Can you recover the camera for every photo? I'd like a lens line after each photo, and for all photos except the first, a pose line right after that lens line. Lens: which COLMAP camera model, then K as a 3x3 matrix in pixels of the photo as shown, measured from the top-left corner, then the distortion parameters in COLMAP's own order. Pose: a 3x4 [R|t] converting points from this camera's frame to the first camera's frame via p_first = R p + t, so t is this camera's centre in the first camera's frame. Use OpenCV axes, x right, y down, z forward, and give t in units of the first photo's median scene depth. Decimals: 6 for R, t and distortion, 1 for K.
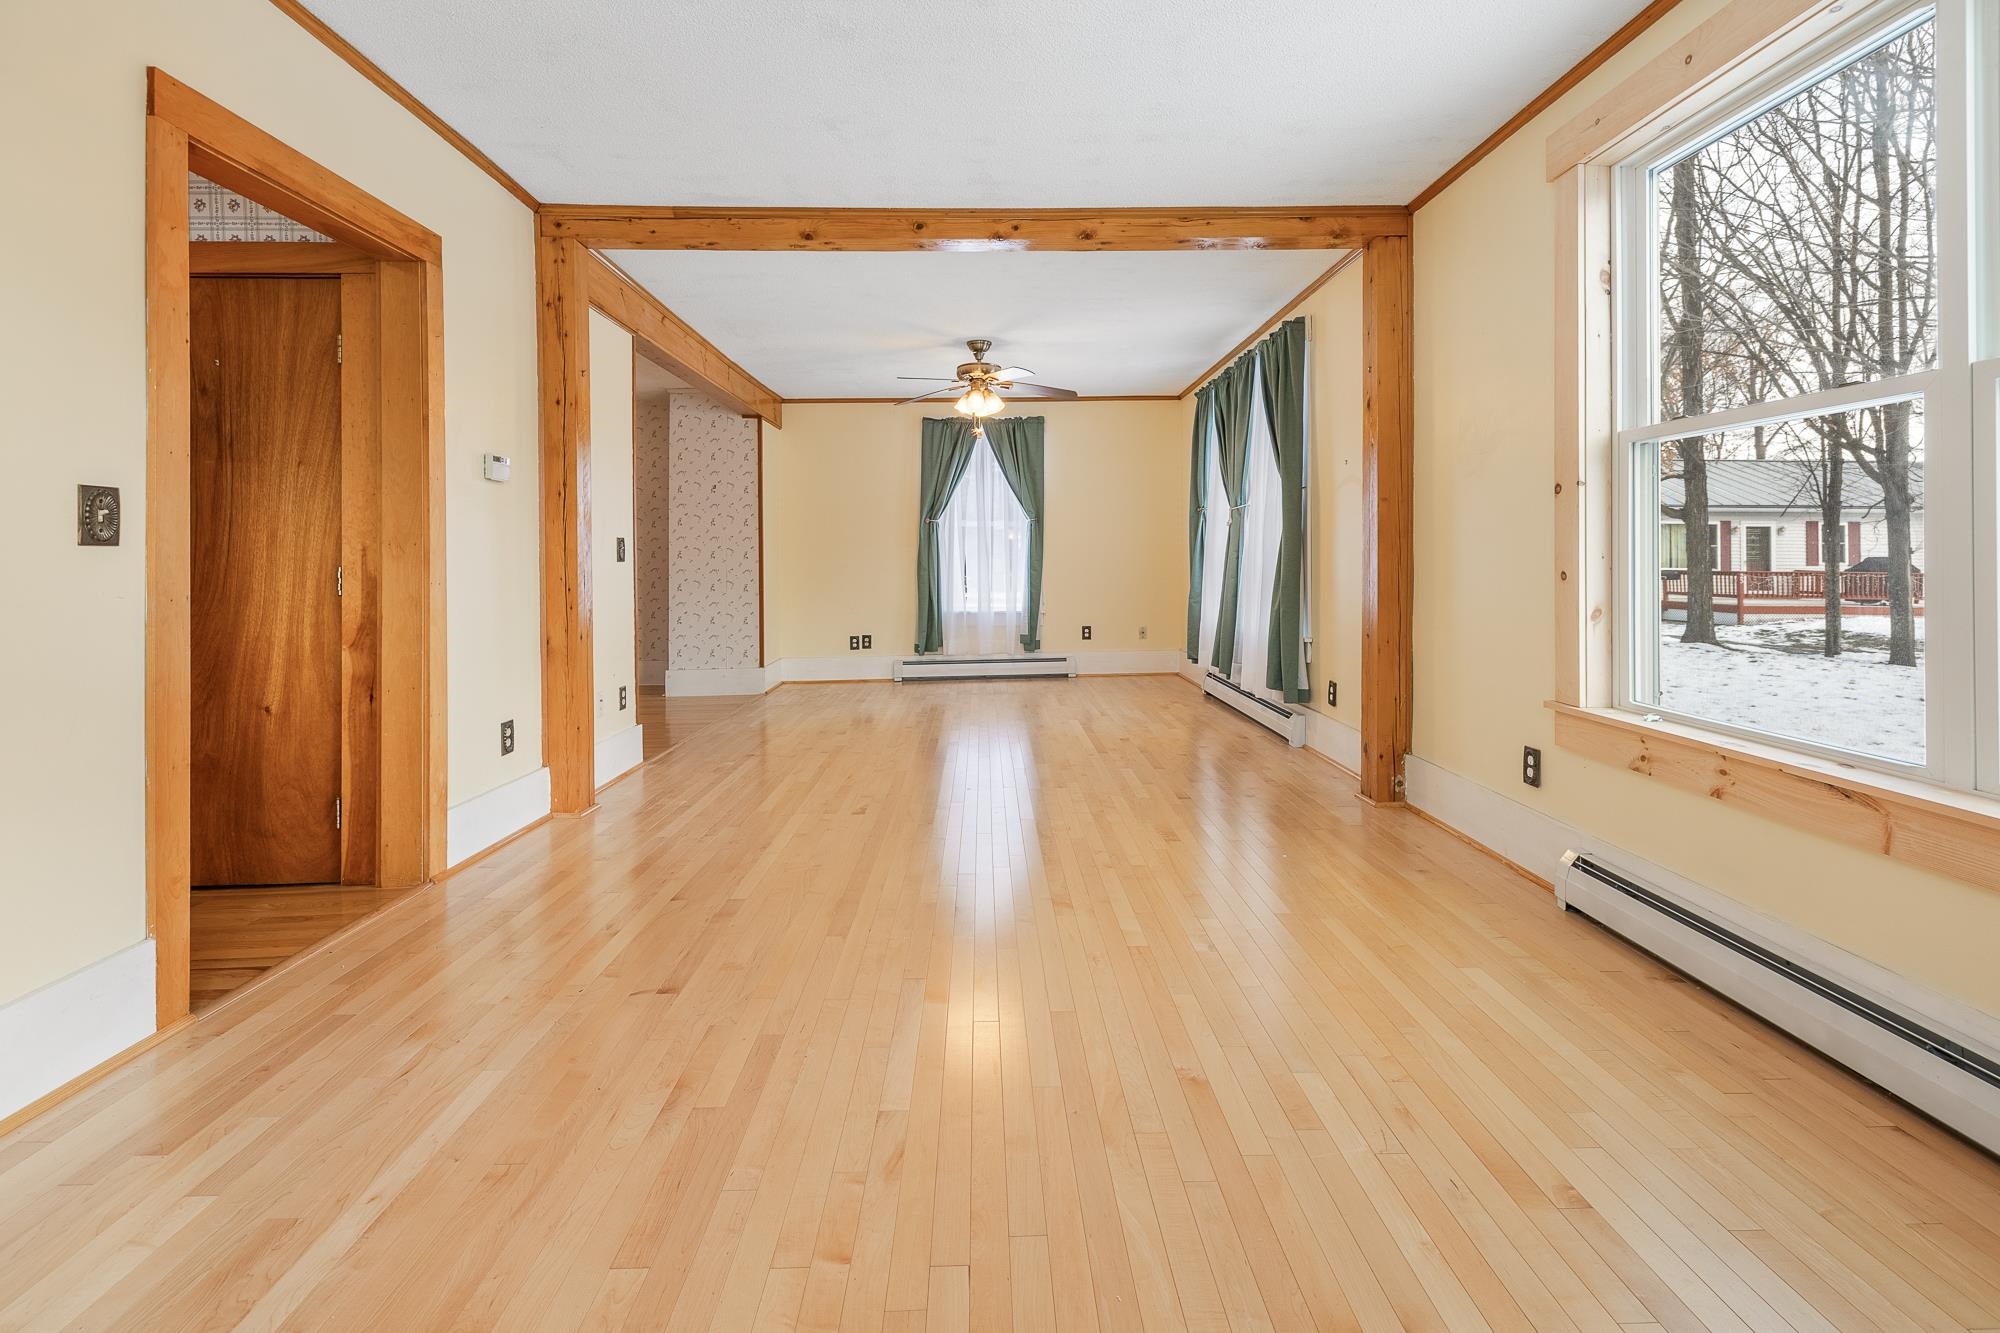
lens RADIAL K [[879.3, 0, 1006.1], [0, 879.3, 559.4], [0, 0, 1]] dist [0.000366, 0.000057]
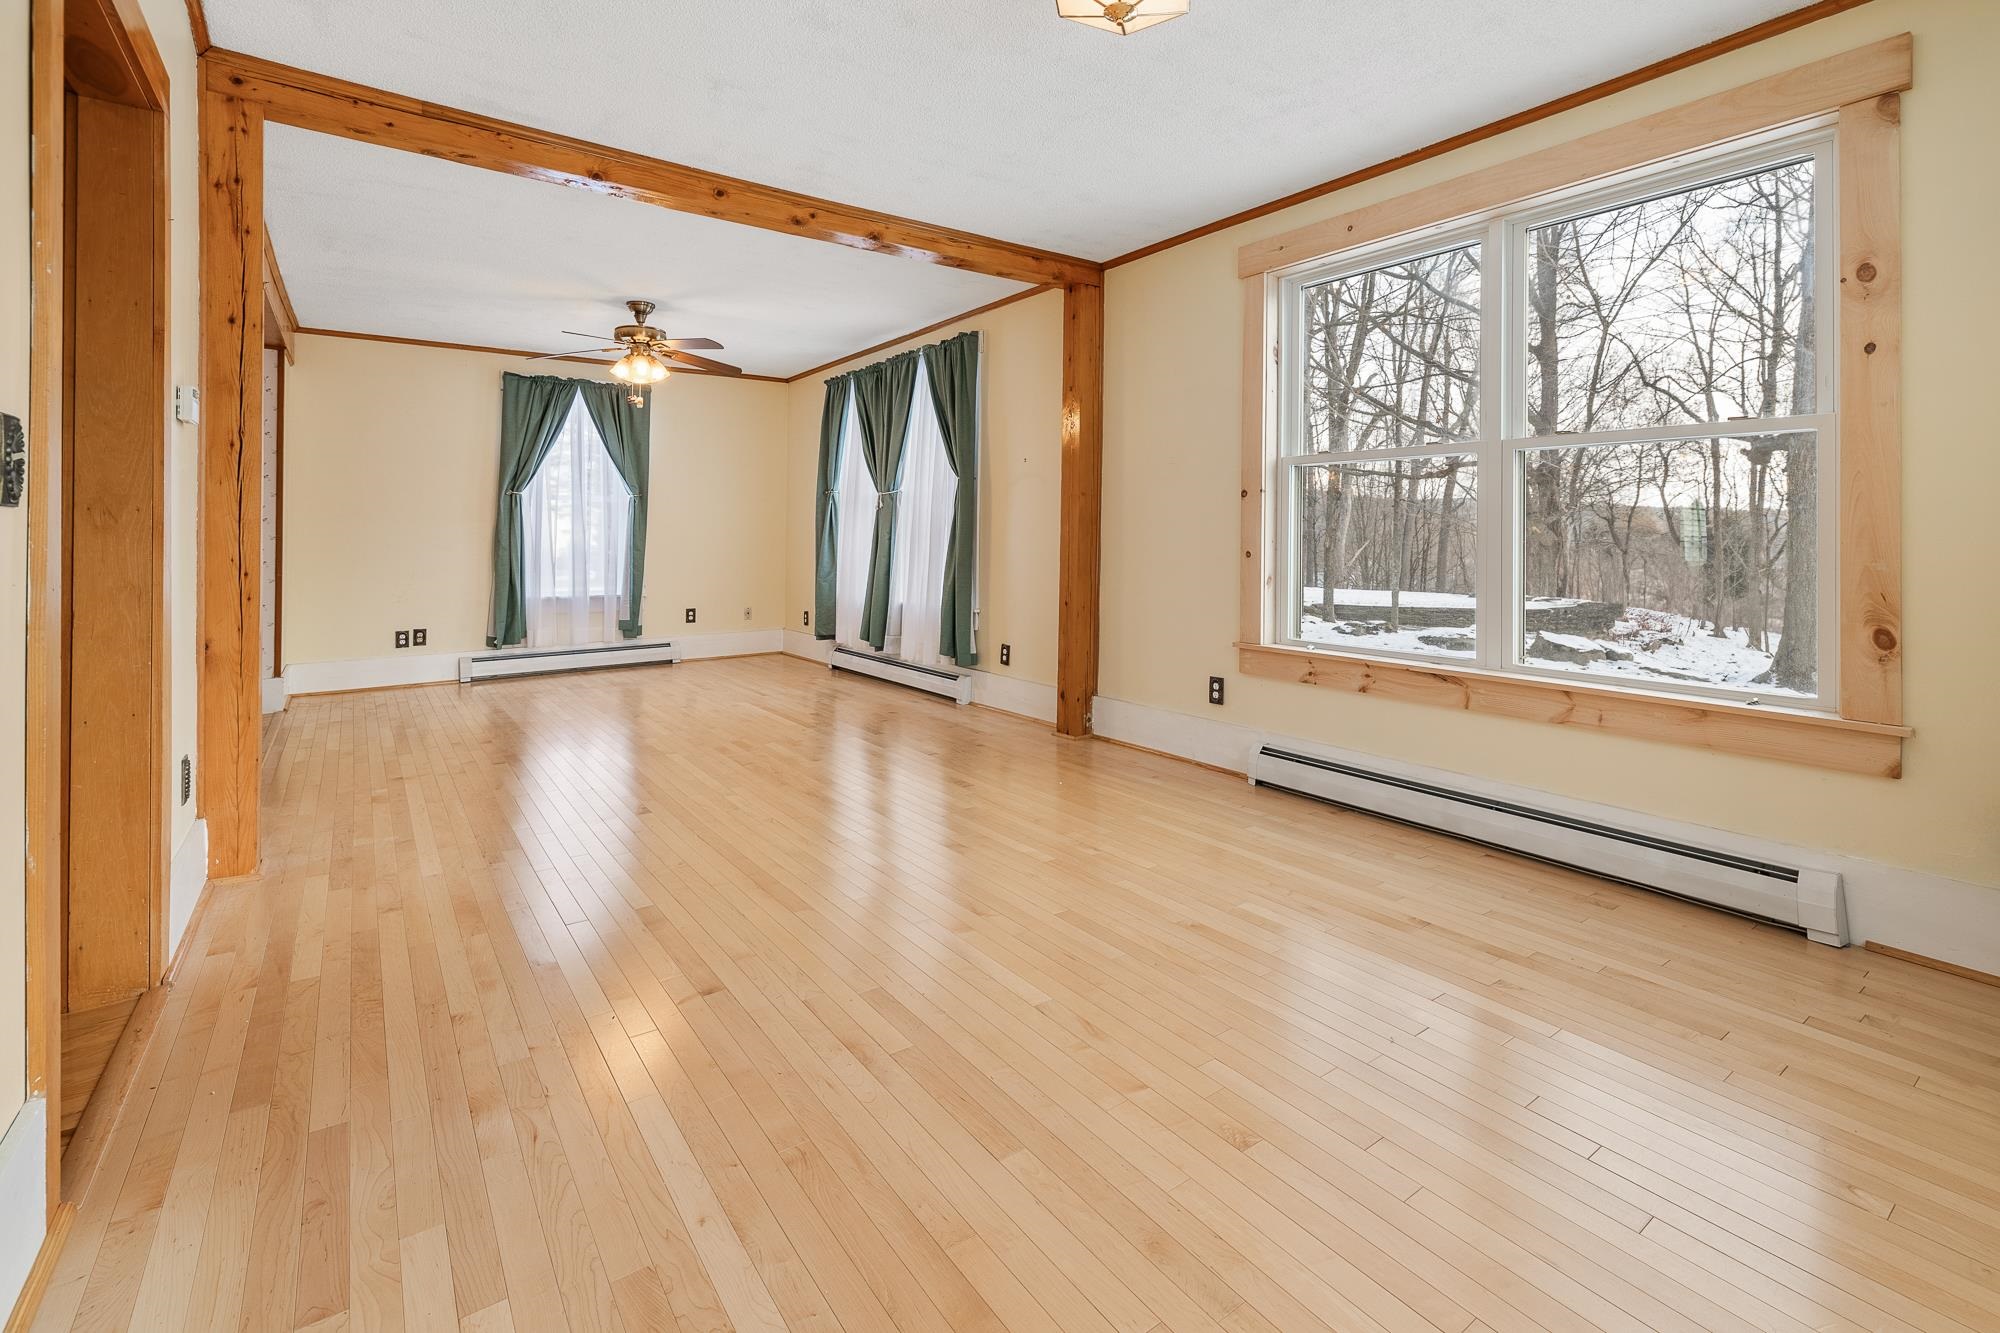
lens RADIAL K [[894.0, 0, 997.5], [0, 894.0, 540.0], [0, 0, 1]] dist [0.001542, -0.000303]
pose [[0.825949, 0.008640, 0.563678, -0.307311], [-0.008451, 0.999960, -0.002945, 0.001834], [-0.563681, -0.002331, 0.825989, 0.013081]]
